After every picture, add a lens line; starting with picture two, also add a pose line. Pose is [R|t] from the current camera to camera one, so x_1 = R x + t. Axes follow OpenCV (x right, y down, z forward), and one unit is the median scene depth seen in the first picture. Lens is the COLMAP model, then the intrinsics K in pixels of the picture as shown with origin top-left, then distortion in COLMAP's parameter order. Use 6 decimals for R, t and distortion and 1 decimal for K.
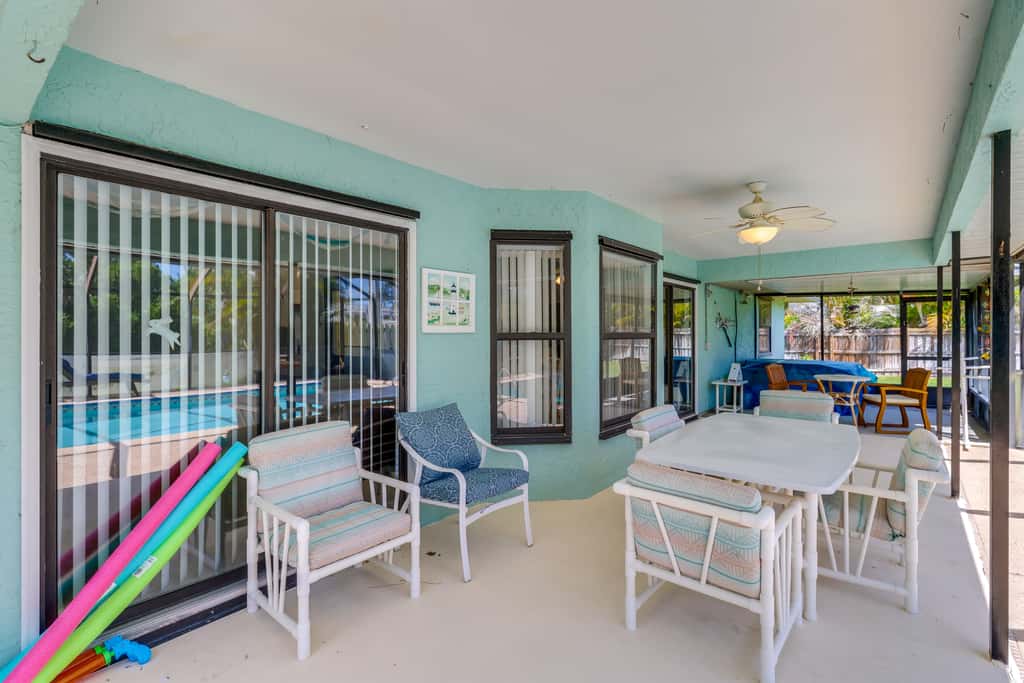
lens RADIAL K [[492.2, 0, 525.1], [0, 492.2, 332.7], [0, 0, 1]] dist [0.000746, 0.000082]
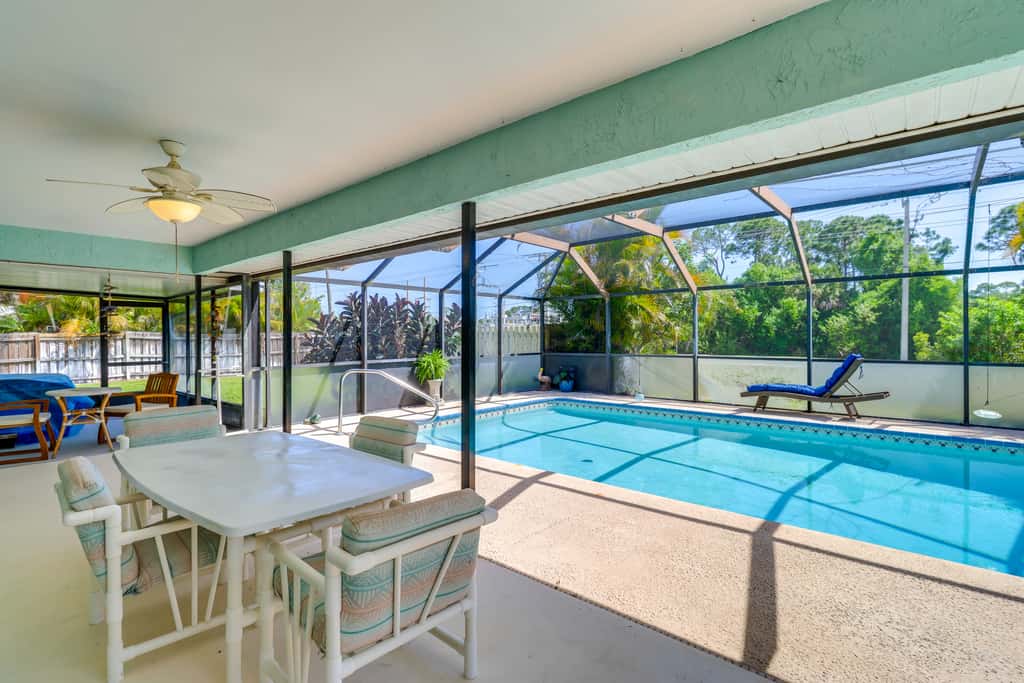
lens RADIAL K [[477.1, 0, 512.0], [0, 477.1, 341.5], [0, 0, 1]] dist [-0.001222, 0.000047]
pose [[0.041927, -0.008664, 0.999083, -0.262055], [0.002411, 0.999960, 0.008571, 0.002828], [-0.999118, 0.002049, 0.041946, 0.445428]]
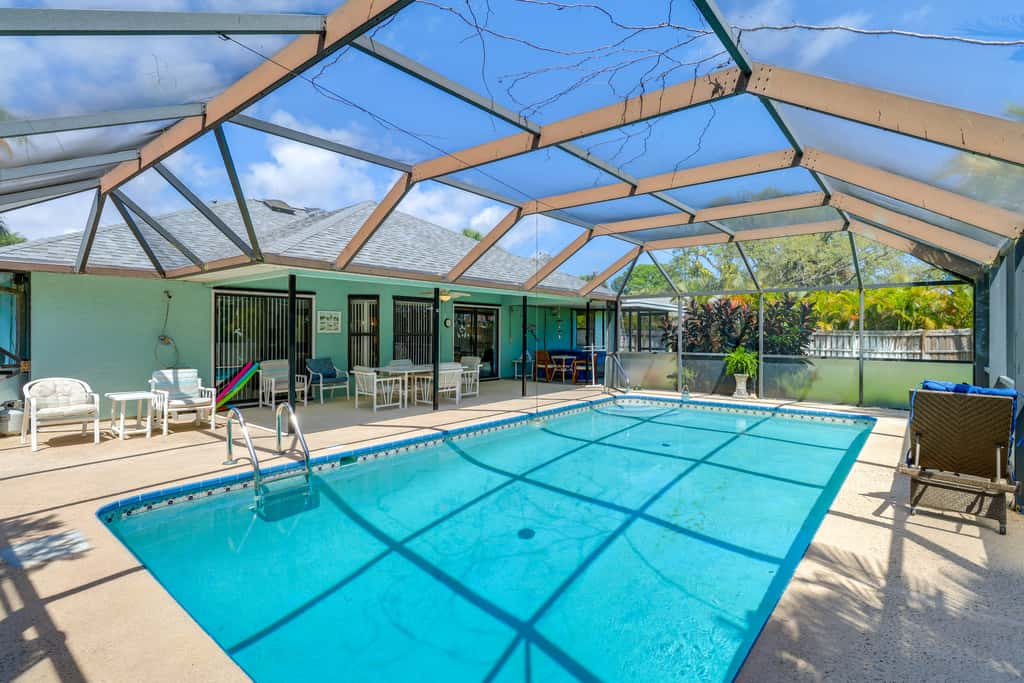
lens RADIAL K [[502.5, 0, 527.9], [0, 502.5, 335.3], [0, 0, 1]] dist [-0.013556, -0.000315]
pose [[0.999851, 0.005179, -0.016452, 1.005055], [-0.005063, 0.999962, 0.007091, -0.011969], [0.016488, -0.007007, 0.999840, -1.806378]]
